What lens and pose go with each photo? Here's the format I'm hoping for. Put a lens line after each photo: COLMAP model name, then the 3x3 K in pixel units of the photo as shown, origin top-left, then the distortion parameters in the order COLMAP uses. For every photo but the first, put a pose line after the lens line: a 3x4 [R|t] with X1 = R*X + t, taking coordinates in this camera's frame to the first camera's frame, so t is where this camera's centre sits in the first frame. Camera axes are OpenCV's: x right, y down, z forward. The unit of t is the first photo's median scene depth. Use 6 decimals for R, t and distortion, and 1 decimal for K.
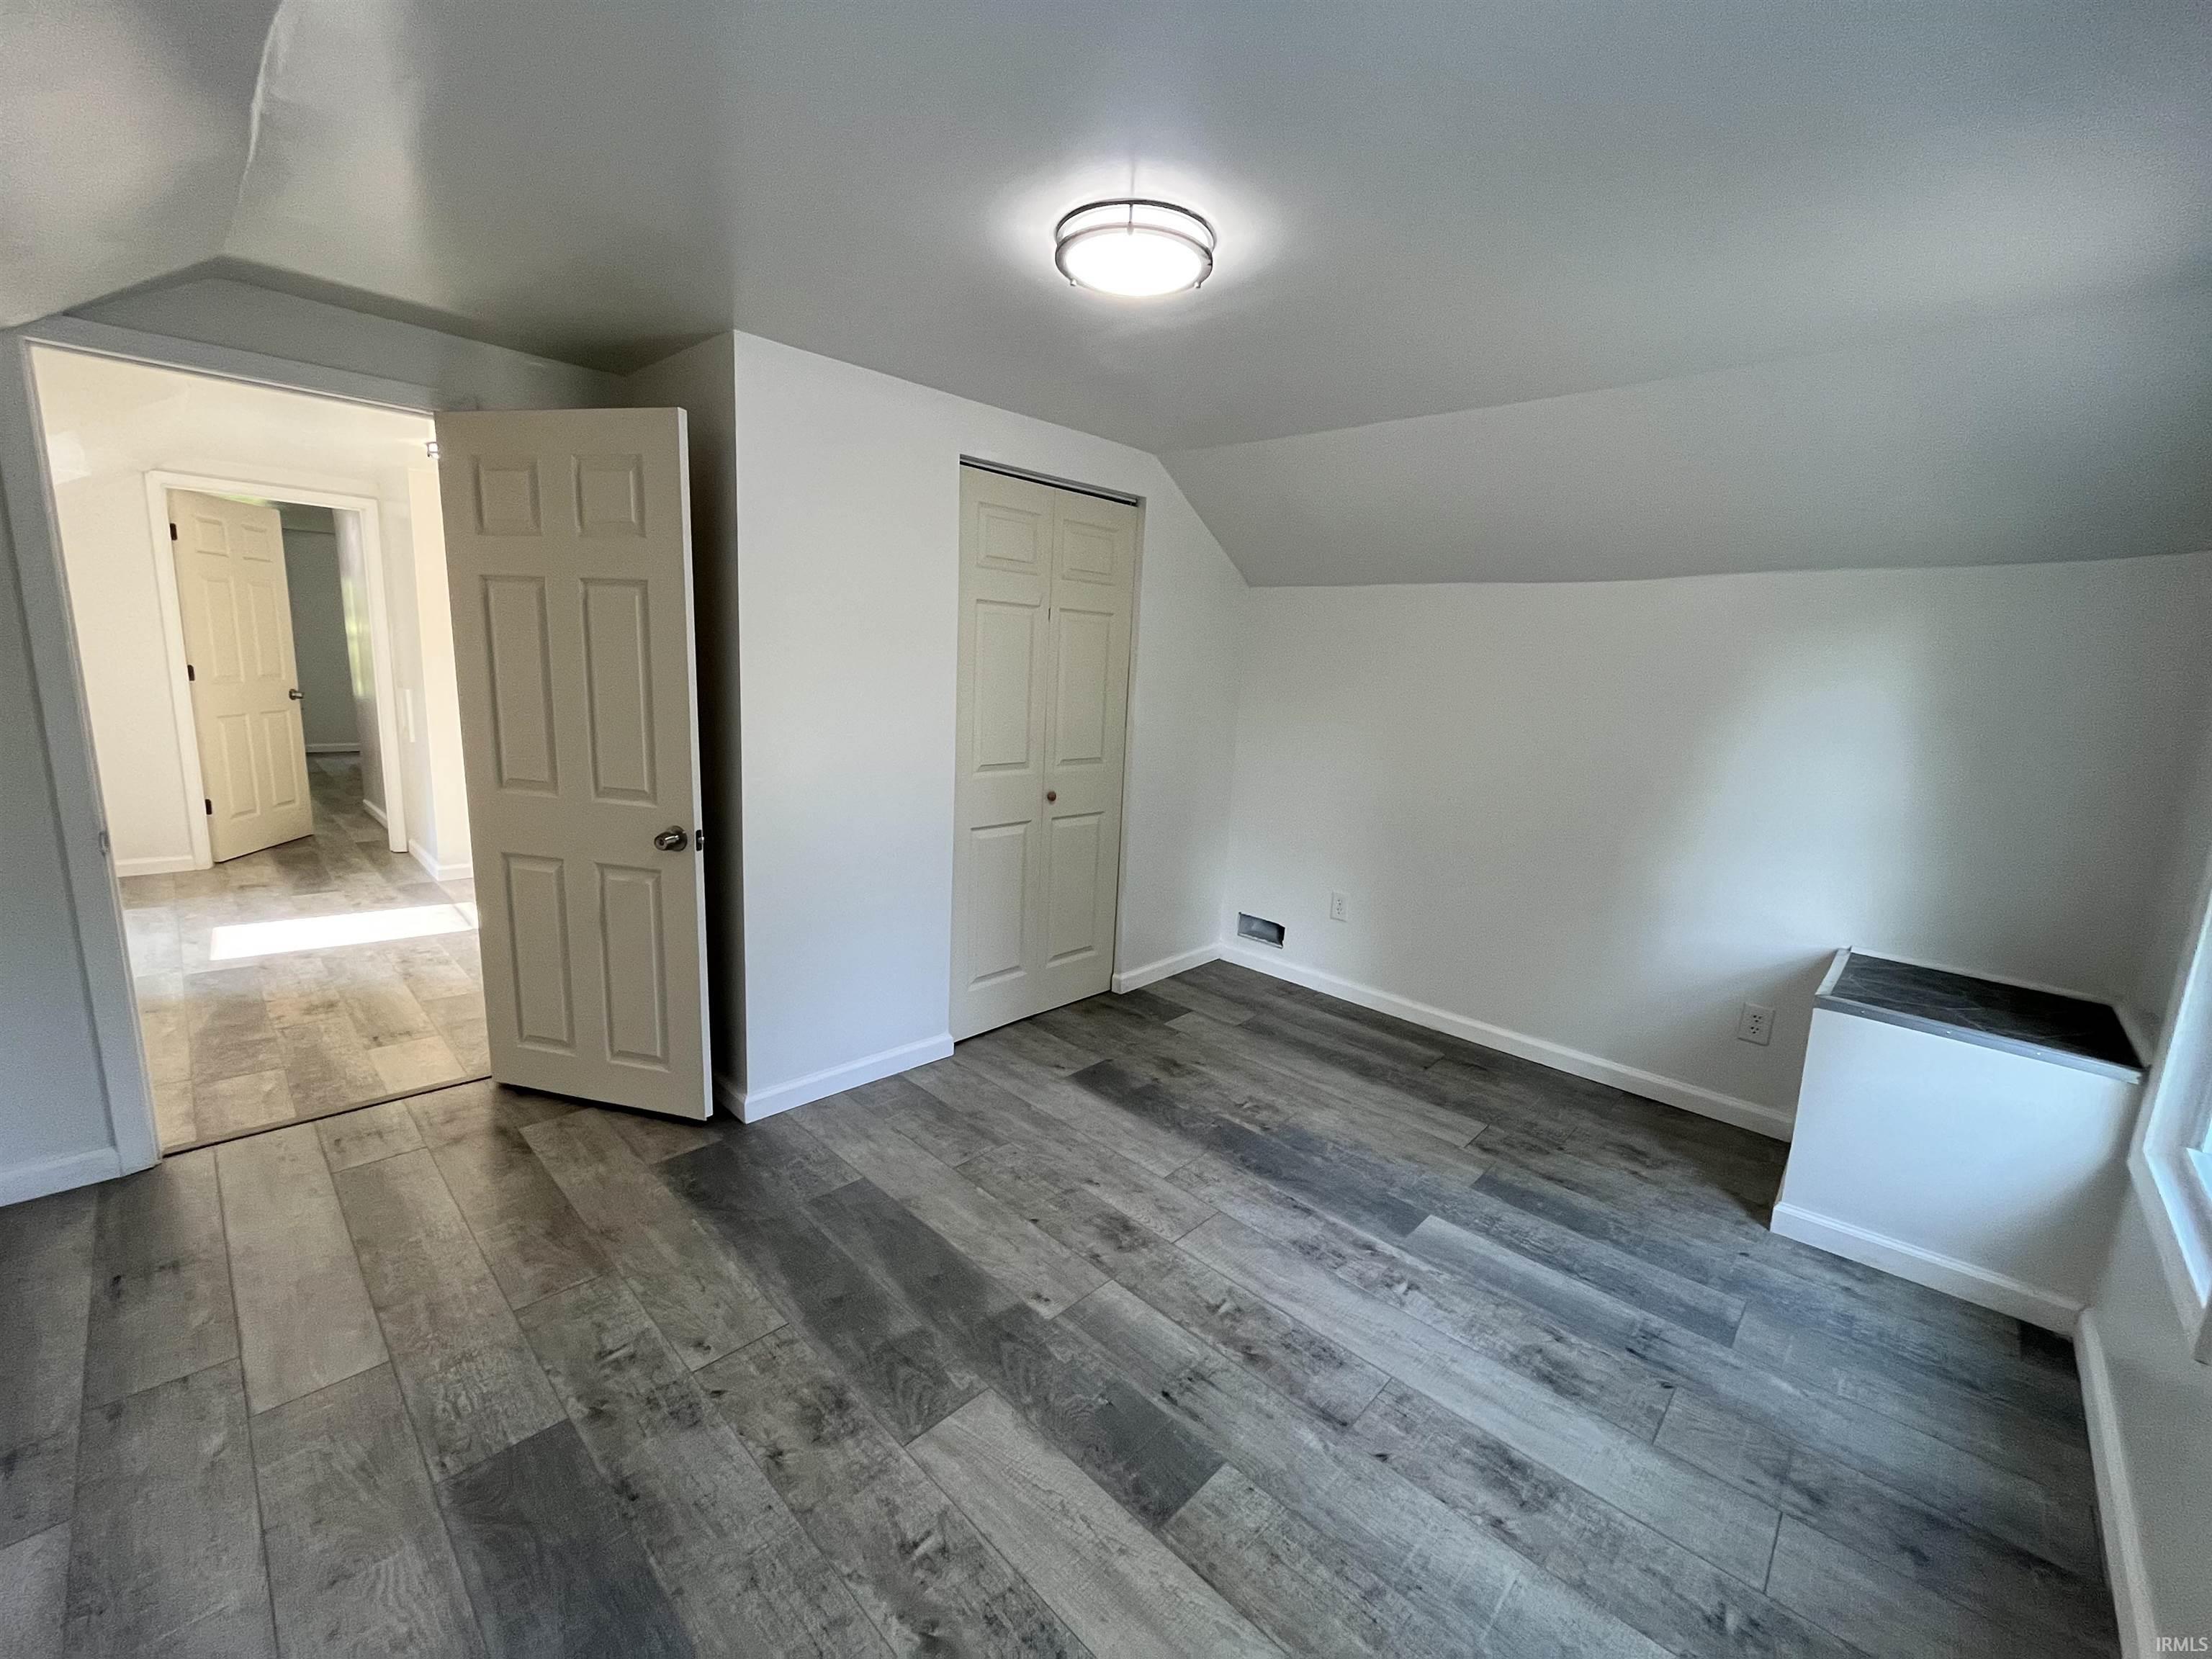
lens RADIAL K [[888.6, 0, 1101.8], [0, 888.6, 843.7], [0, 0, 1]] dist [-0.001836, 0.000179]
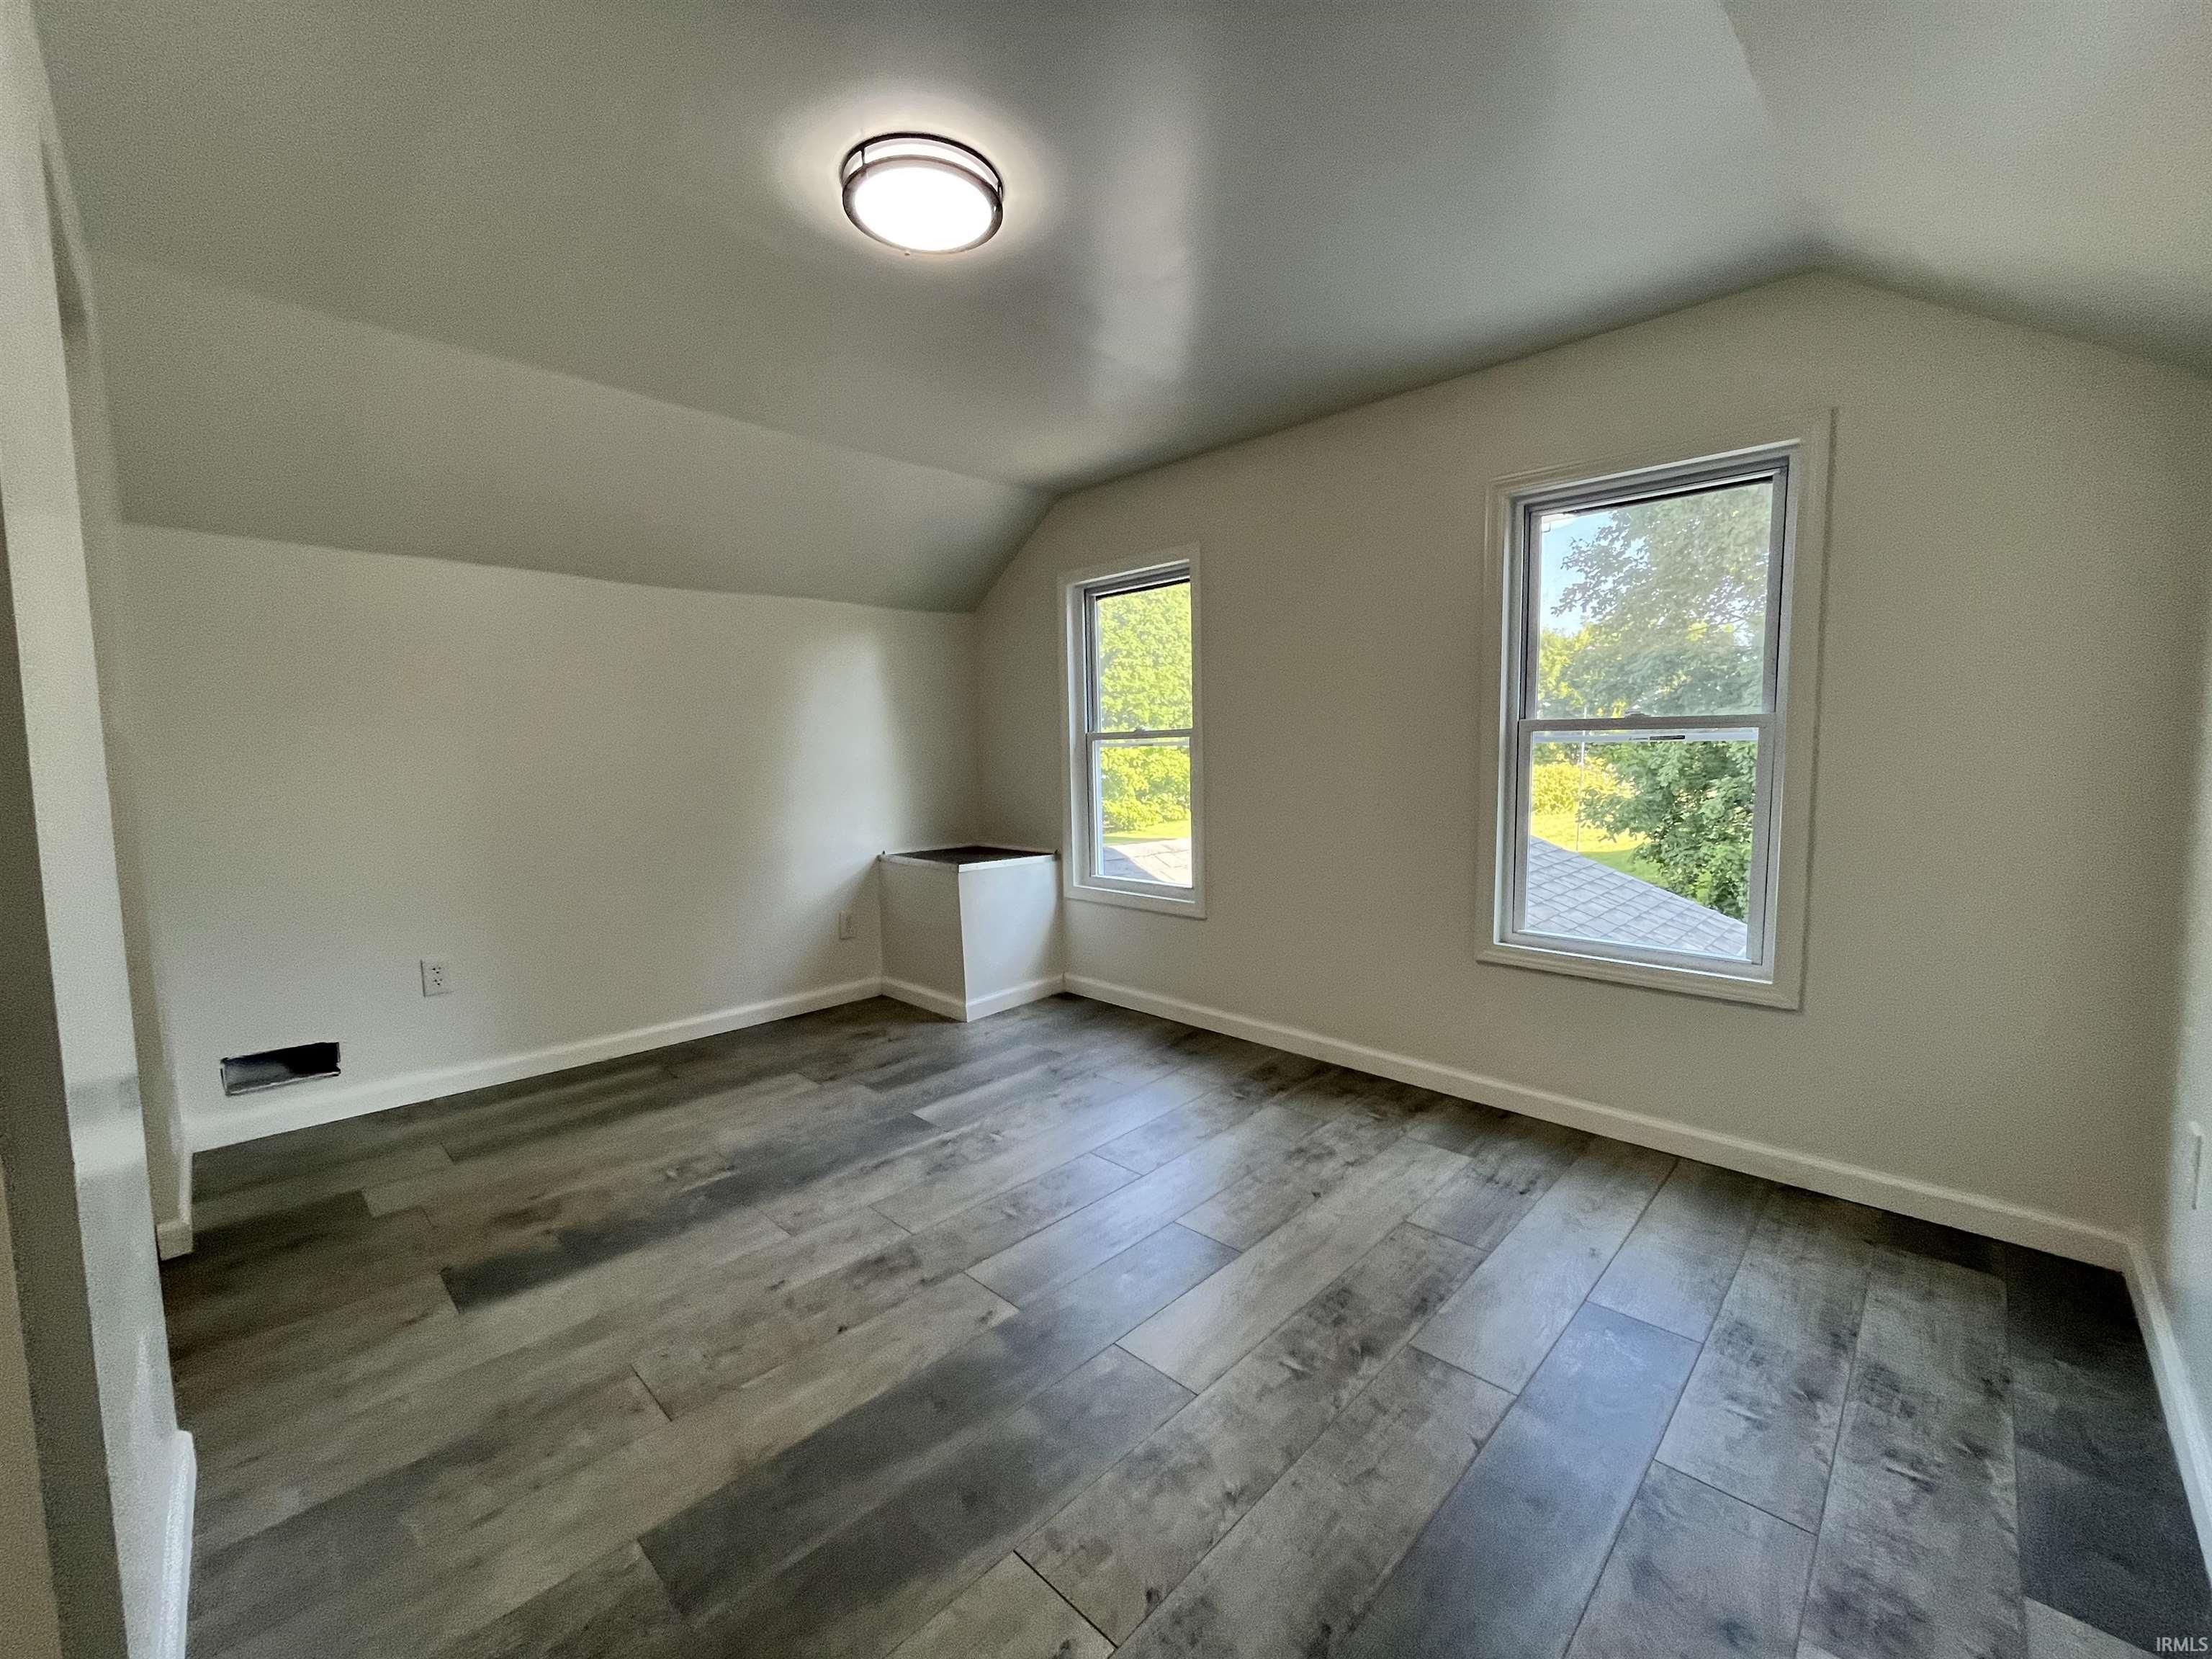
lens RADIAL K [[888.6, 0, 1105.9], [0, 888.6, 829.1], [0, 0, 1]] dist [-0.001836, 0.000179]
pose [[0.012418, -0.137232, 0.990461, -0.725174], [0.215298, 0.967671, 0.131375, -0.042546], [-0.976469, 0.211613, 0.041562, 0.612749]]
